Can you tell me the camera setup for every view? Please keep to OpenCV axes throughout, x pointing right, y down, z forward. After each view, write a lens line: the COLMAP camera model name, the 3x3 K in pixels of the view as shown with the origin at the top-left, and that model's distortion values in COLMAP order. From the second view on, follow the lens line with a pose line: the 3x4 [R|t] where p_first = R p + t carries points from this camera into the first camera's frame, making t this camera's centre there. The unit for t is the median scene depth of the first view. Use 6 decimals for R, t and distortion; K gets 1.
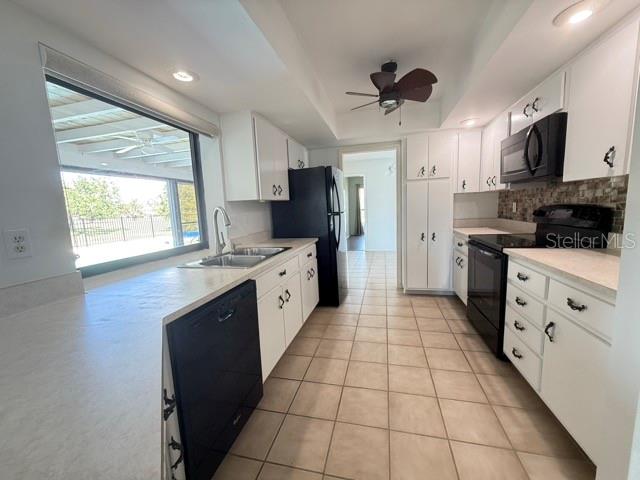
lens RADIAL K [[256.0, 0, 318.5], [0, 256.0, 240.2], [0, 0, 1]] dist [-0.009966, -0.000216]
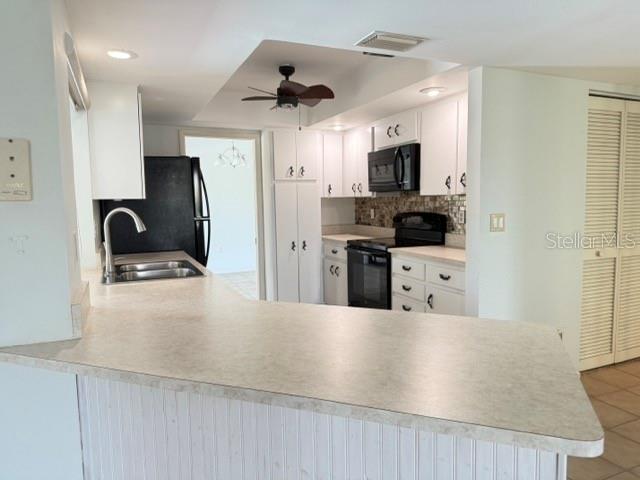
lens RADIAL K [[450.1, 0, 319.6], [0, 450.1, 239.7], [0, 0, 1]] dist [0.005475, 0.000372]
pose [[0.786071, -0.020681, 0.617791, -0.595199], [0.058855, 0.997404, -0.041497, 0.043586], [-0.615328, 0.068980, 0.785247, -0.329860]]
